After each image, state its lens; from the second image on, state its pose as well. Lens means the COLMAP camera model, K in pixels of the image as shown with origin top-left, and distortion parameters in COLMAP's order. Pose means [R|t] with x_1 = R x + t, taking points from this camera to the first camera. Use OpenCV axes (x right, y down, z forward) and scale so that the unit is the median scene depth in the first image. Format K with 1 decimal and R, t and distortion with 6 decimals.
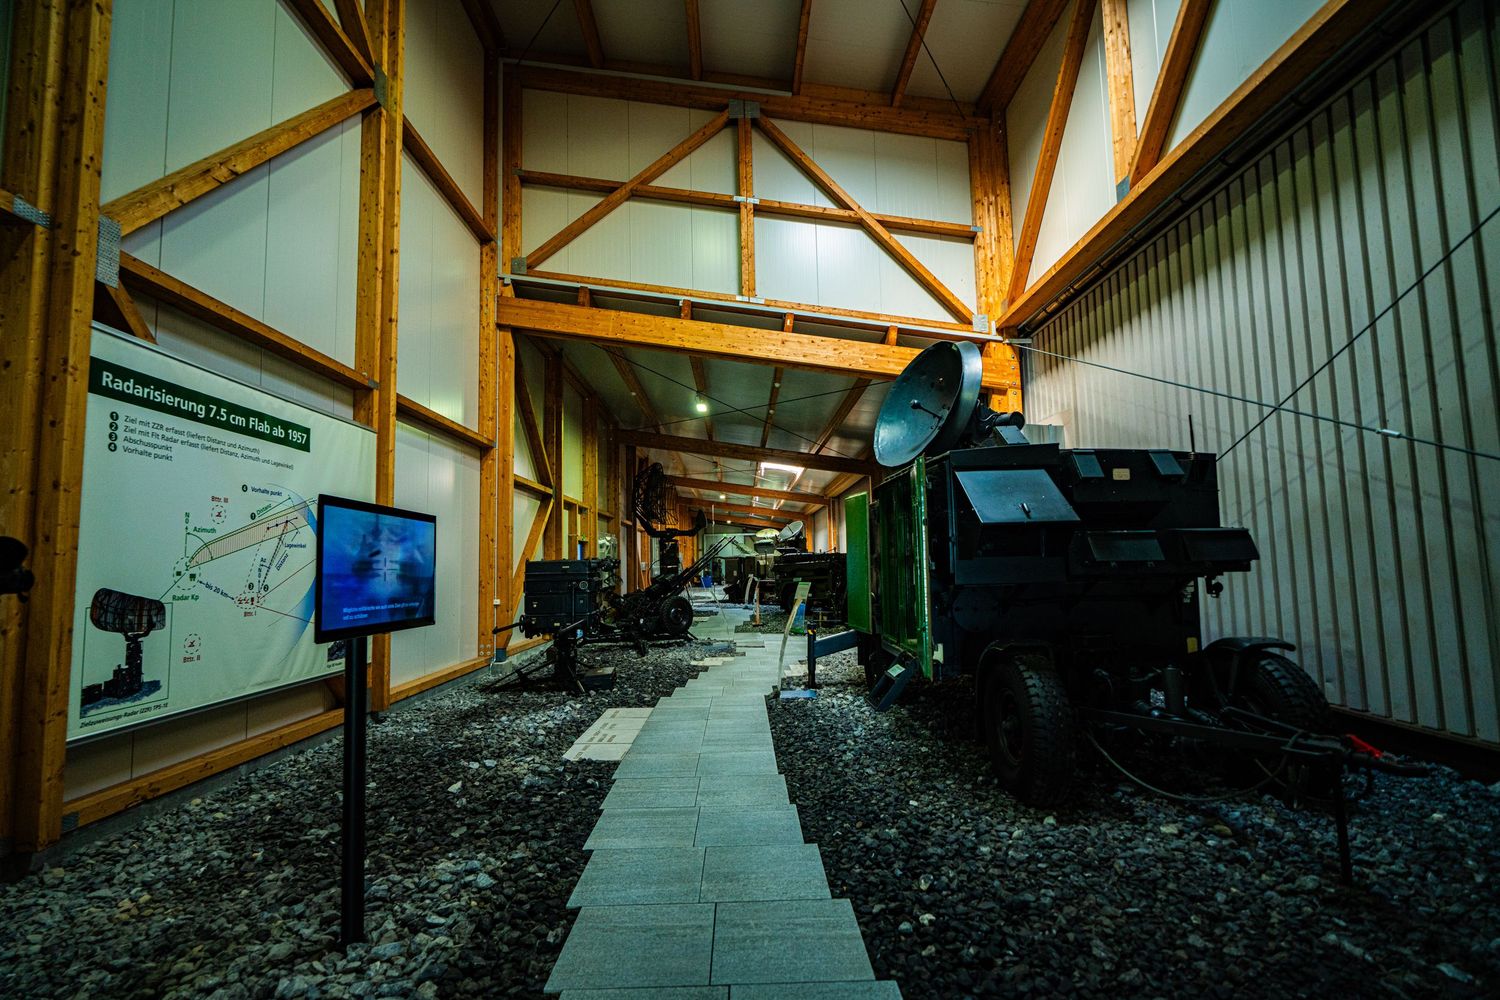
lens RADIAL K [[679.6, 0, 749.8], [0, 679.6, 504.1], [0, 0, 1]] dist [0.000769, -0.000286]
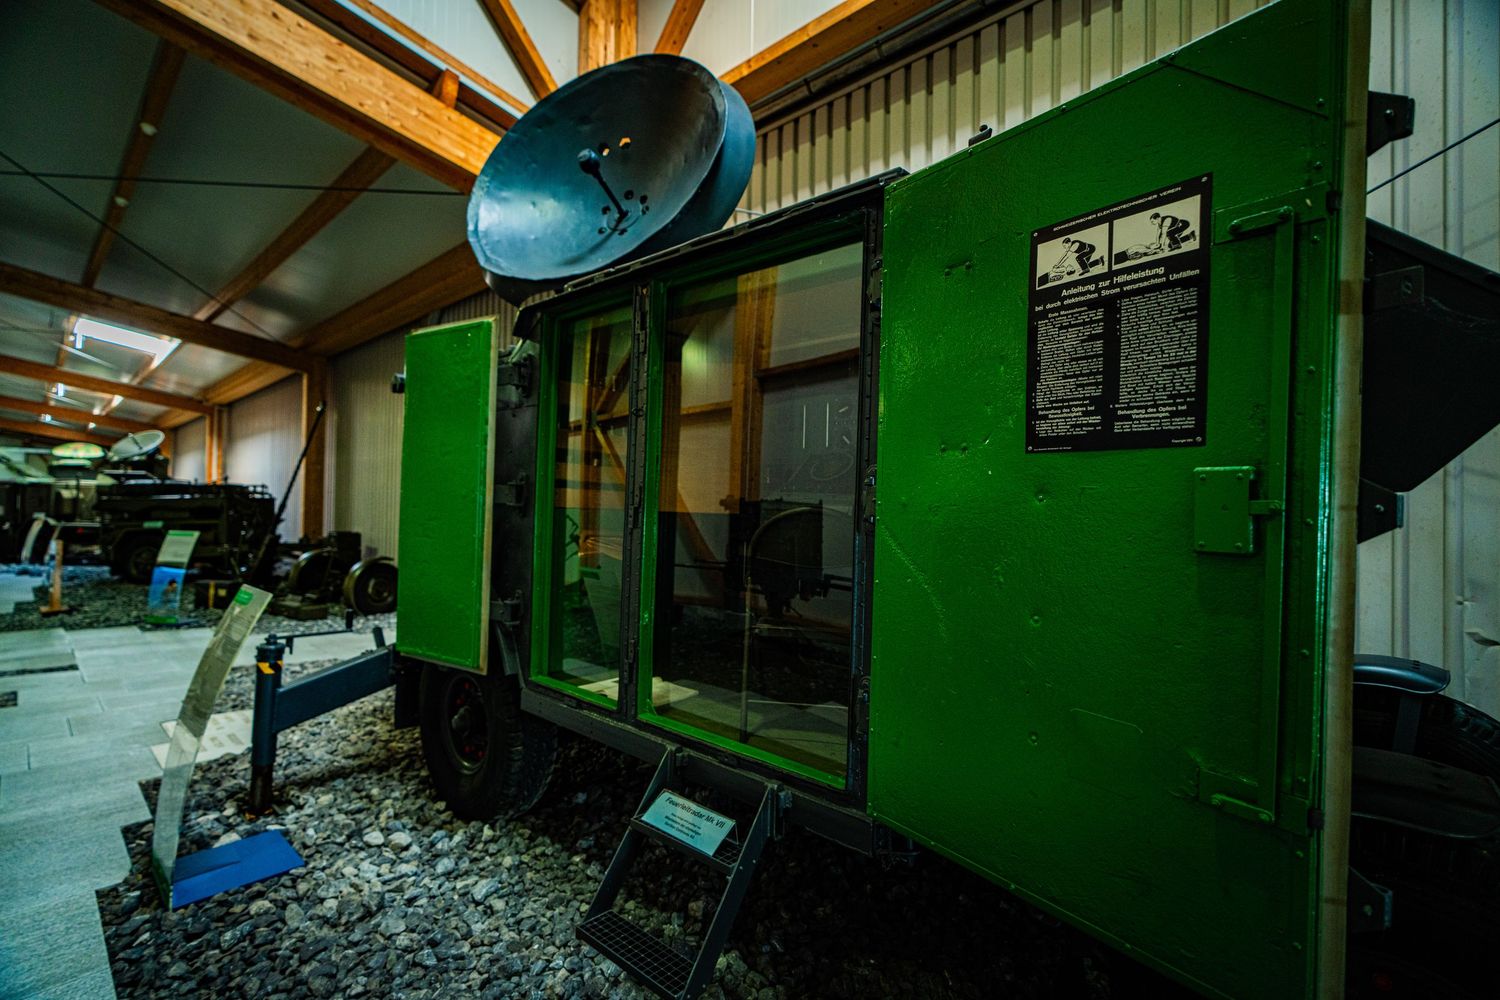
lens RADIAL K [[679.6, 0, 750.9], [0, 679.6, 498.2], [0, 0, 1]] dist [0.000769, -0.000286]
pose [[0.687746, 0.040234, 0.724835, -0.002380], [-0.092970, 0.995123, 0.032976, 0.015456], [-0.719973, -0.090067, 0.688133, 0.170701]]
